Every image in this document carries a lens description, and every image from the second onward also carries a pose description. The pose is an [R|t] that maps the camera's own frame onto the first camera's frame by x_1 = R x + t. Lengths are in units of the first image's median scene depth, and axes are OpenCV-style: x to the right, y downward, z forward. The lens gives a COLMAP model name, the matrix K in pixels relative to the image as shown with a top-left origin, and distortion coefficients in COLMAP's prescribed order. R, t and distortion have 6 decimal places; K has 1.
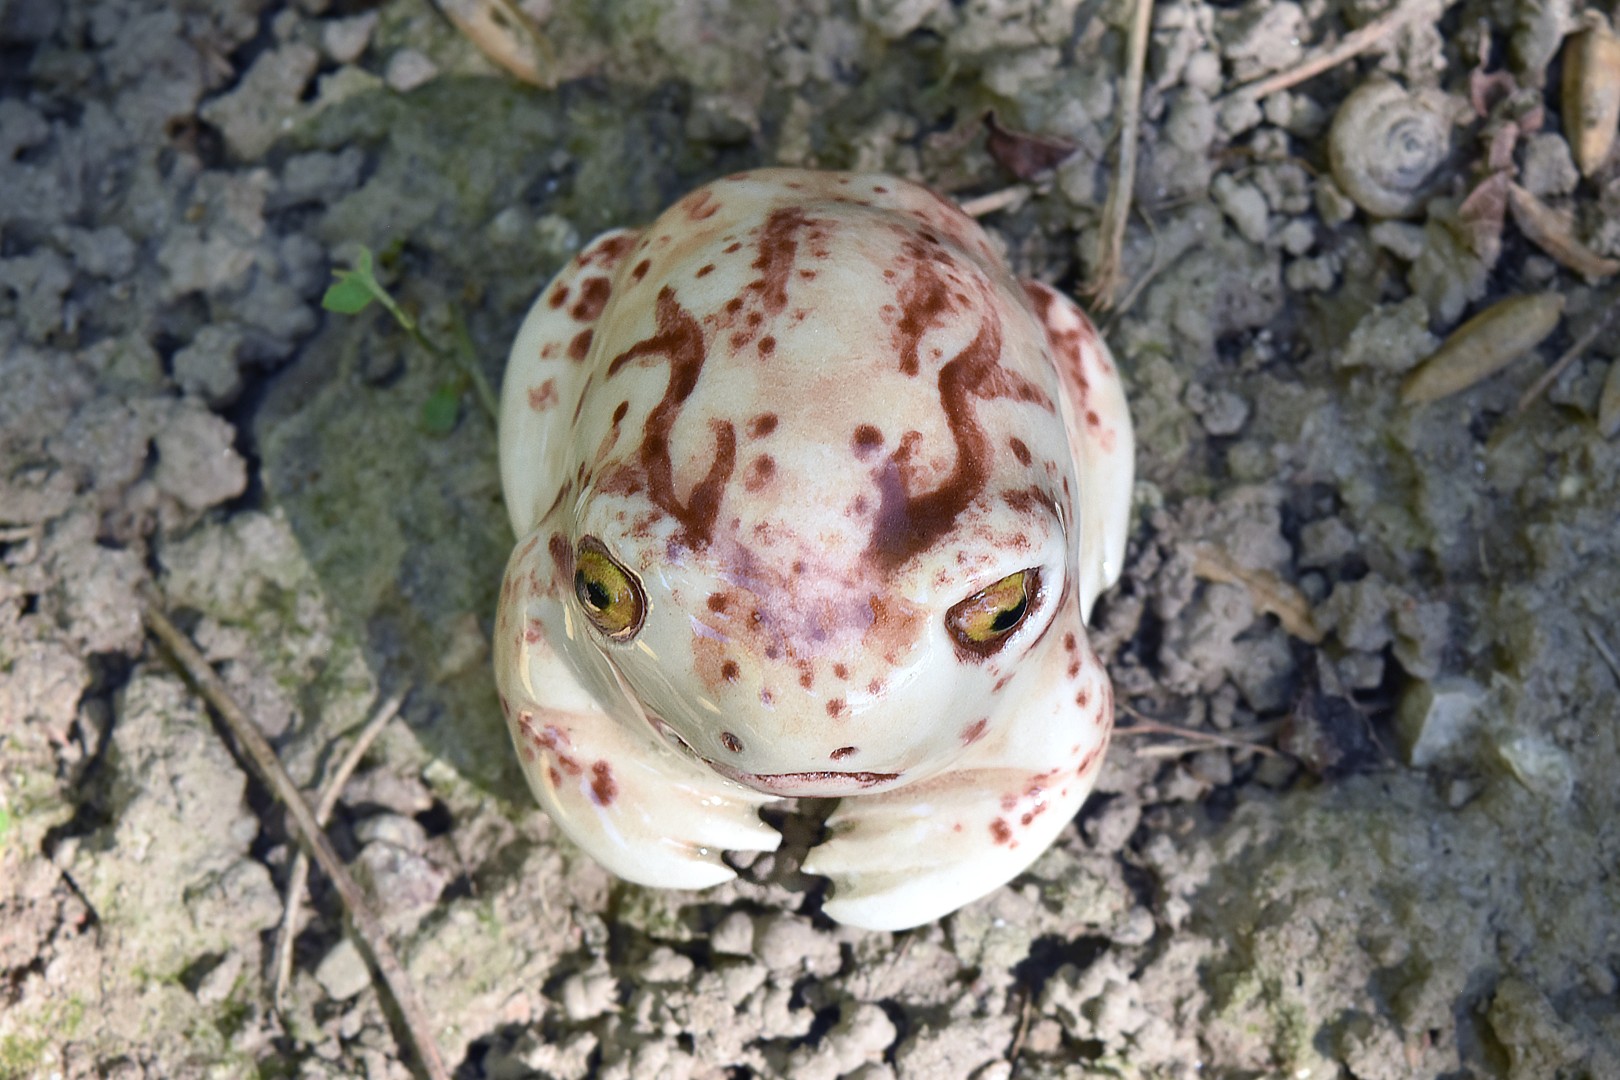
lens RADIAL K [[3837.9, 0, 810.0], [0, 3837.9, 540.0], [0, 0, 1]] dist [0.041307, 0.171727]
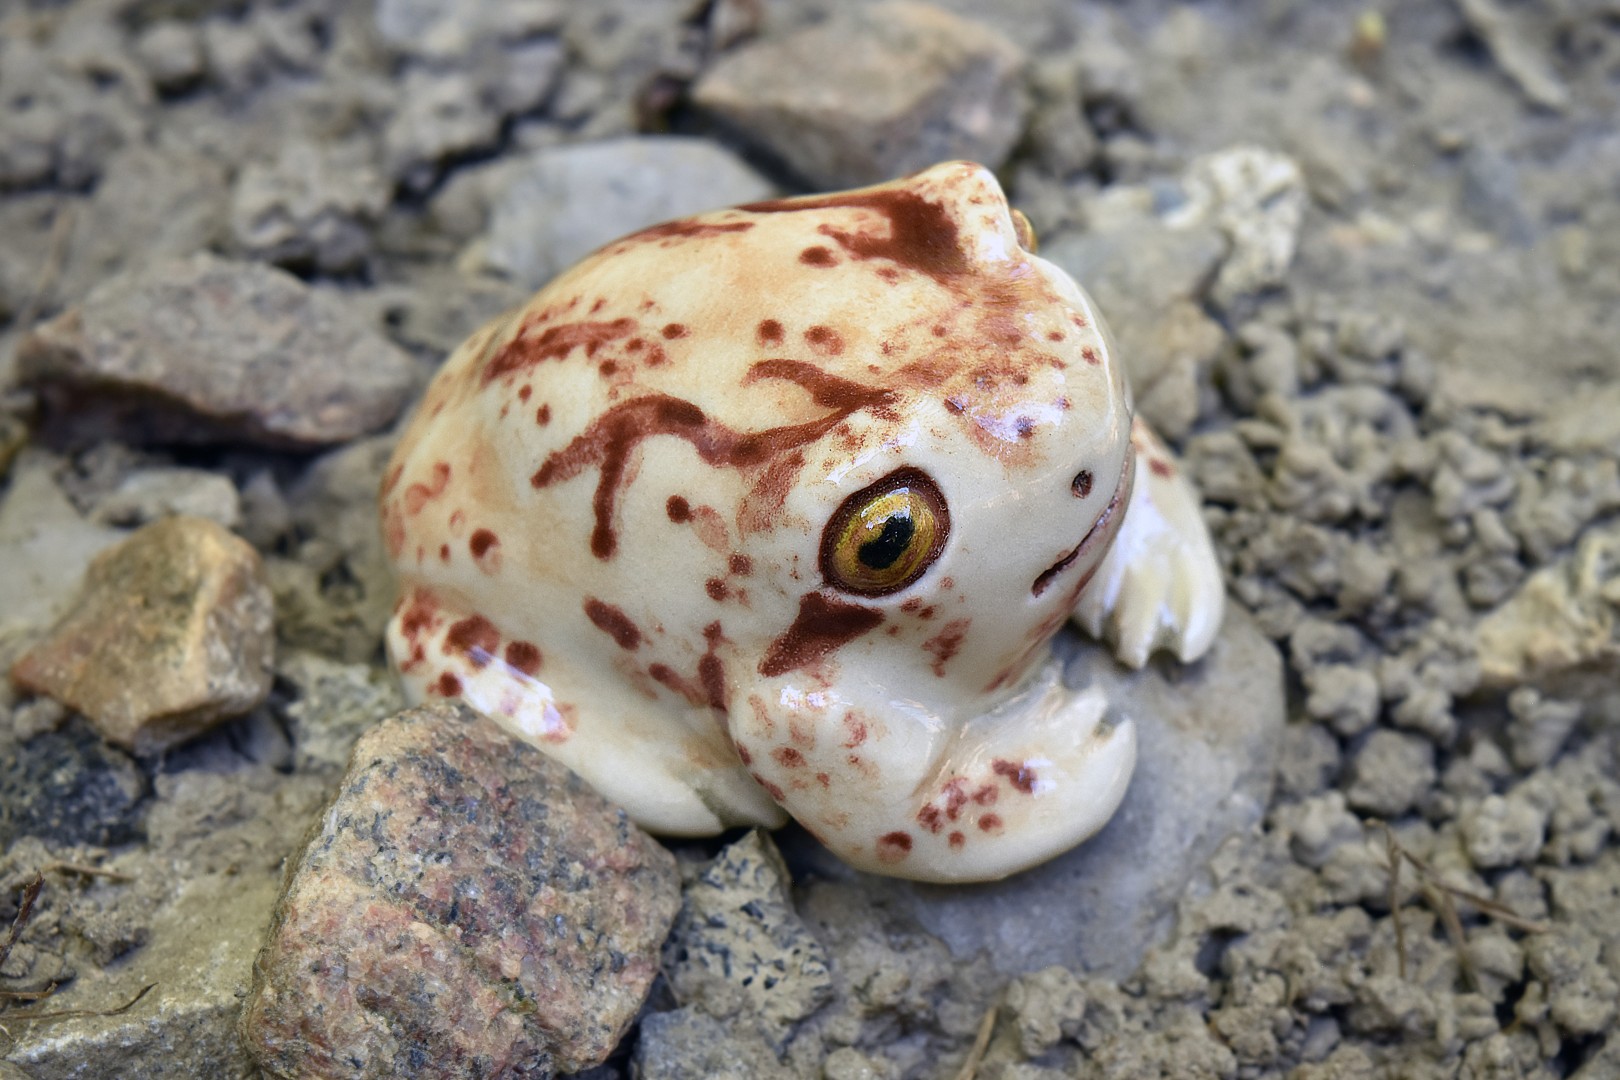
lens RADIAL K [[3839.9, 0, 734.0], [0, 3839.9, 540.4], [0, 0, 1]] dist [0.038189, 0.123579]
pose [[0.285359, -0.740524, 0.608436, -0.544213], [0.923889, 0.381411, 0.030907, -0.042216], [-0.254952, 0.553308, 0.793001, 0.269569]]
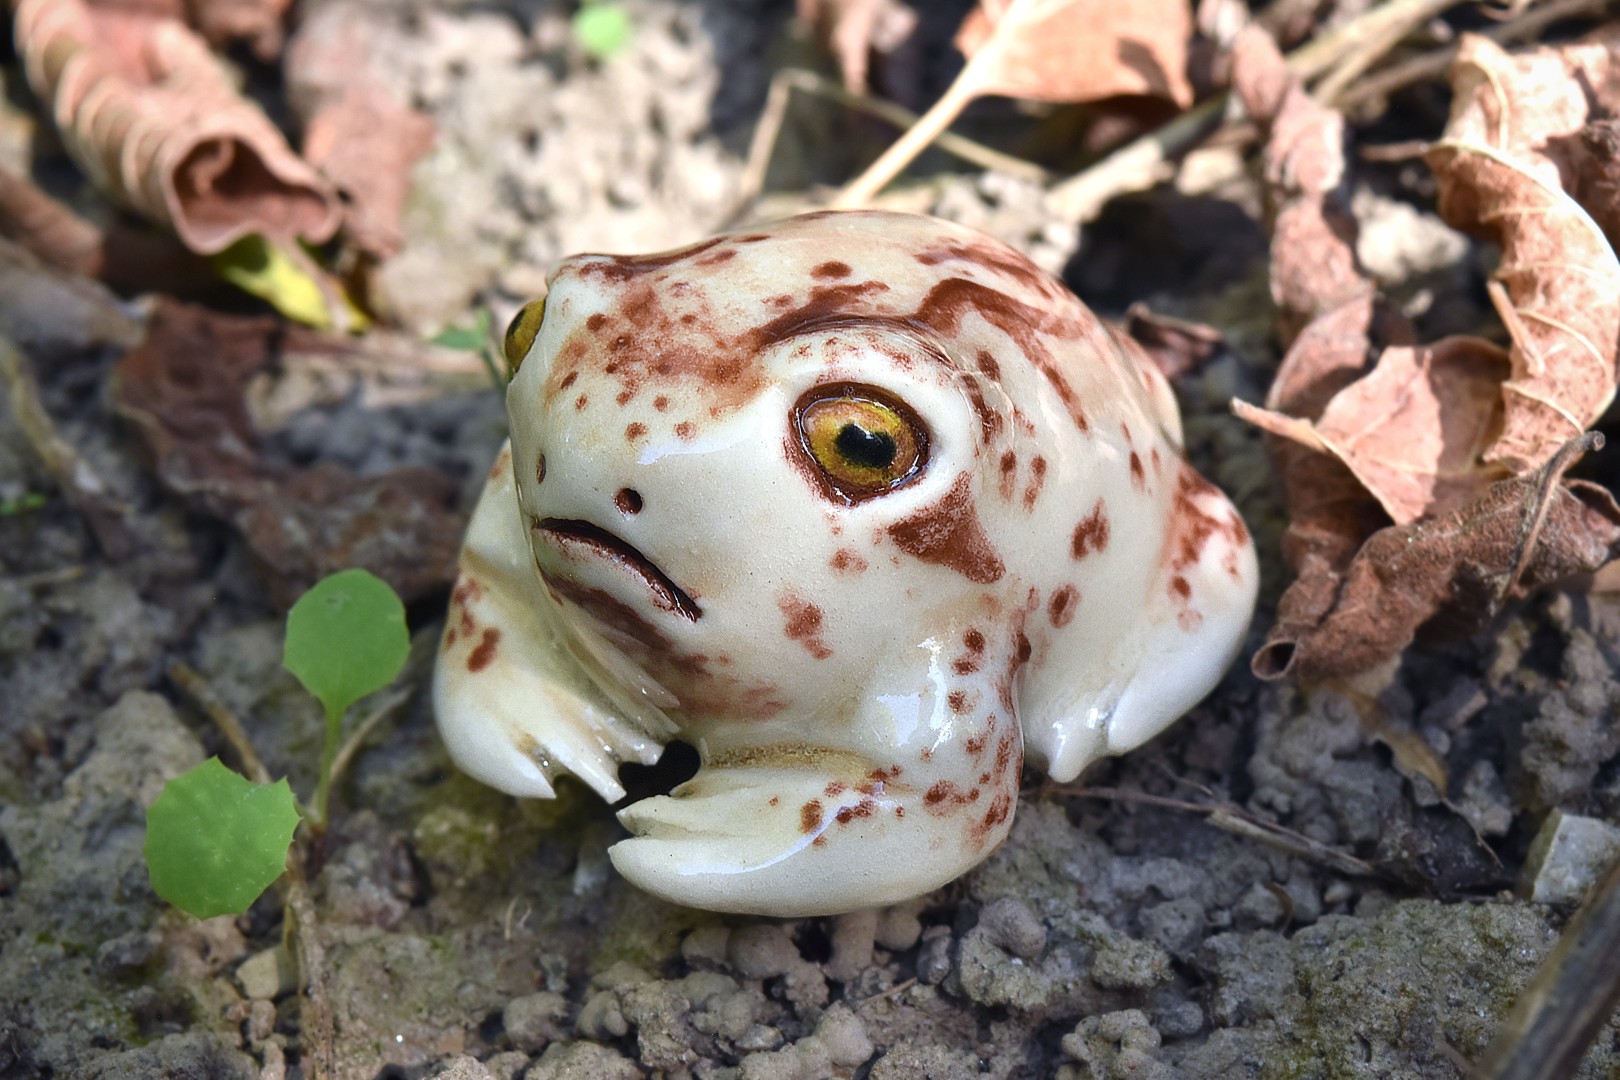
lens RADIAL K [[3839.9, 0, 734.0], [0, 3839.9, 540.4], [0, 0, 1]] dist [0.038189, 0.123579]
pose [[0.798359, 0.247368, -0.549028, 0.464849], [-0.524274, 0.734050, -0.431633, 0.387863], [0.296242, 0.632440, 0.715724, 0.329819]]
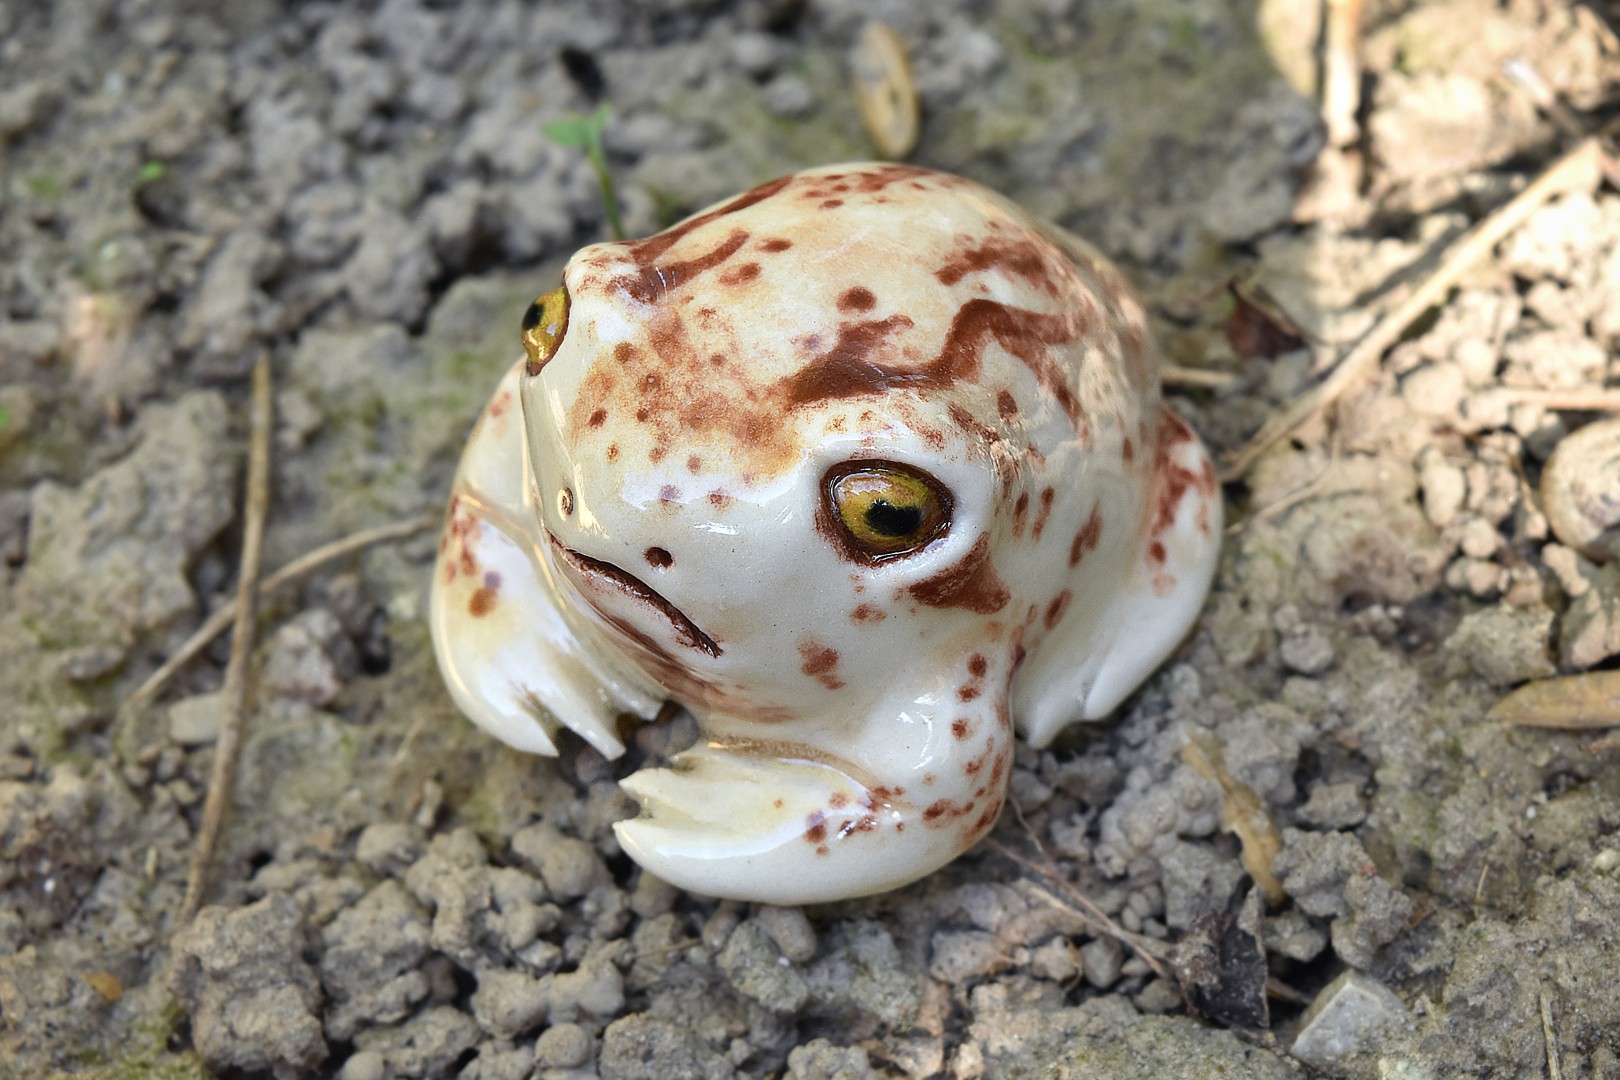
lens RADIAL K [[3577.1, 0, 806.9], [0, 3577.1, 515.1], [0, 0, 1]] dist [0.034800, 0.141739]
pose [[0.836445, 0.414123, -0.358975, 0.302441], [-0.514298, 0.819429, -0.253047, 0.217686], [0.189362, 0.396280, 0.898390, 0.209449]]
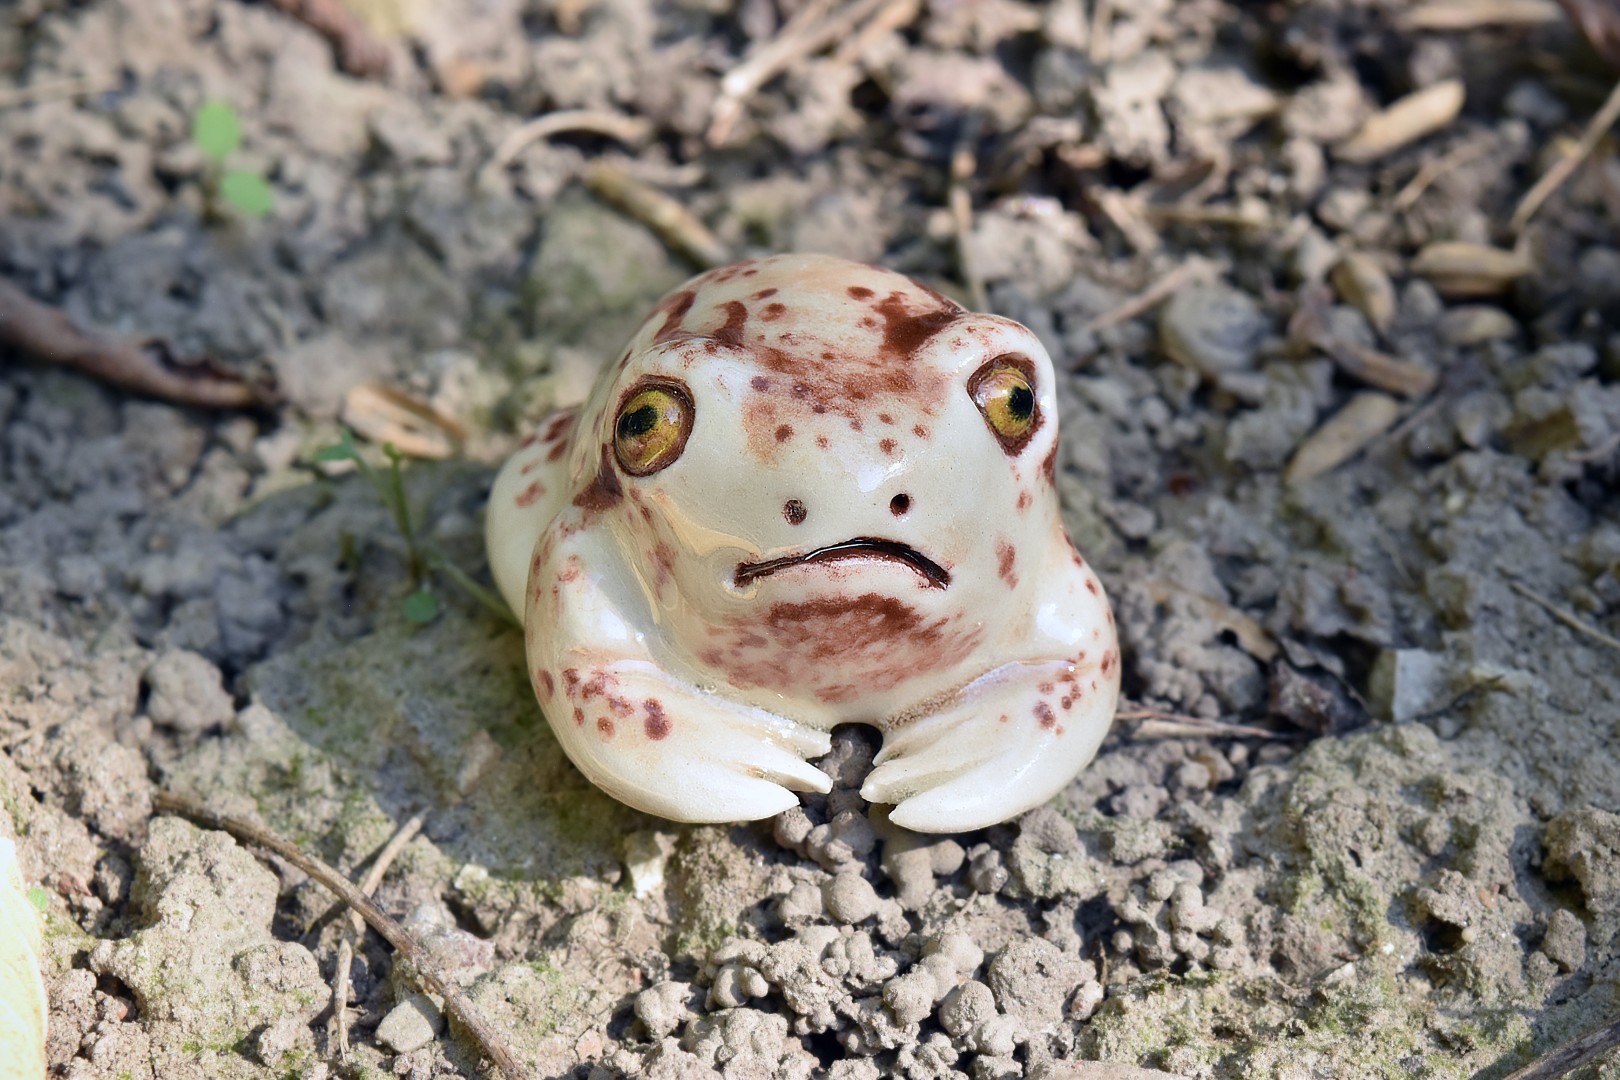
lens RADIAL K [[3577.1, 0, 806.9], [0, 3577.1, 515.1], [0, 0, 1]] dist [0.034800, 0.141739]
pose [[0.976537, -0.099424, 0.191023, -0.181054], [0.197606, 0.766286, -0.611357, 0.578627], [-0.085595, 0.634760, 0.767954, 0.224288]]
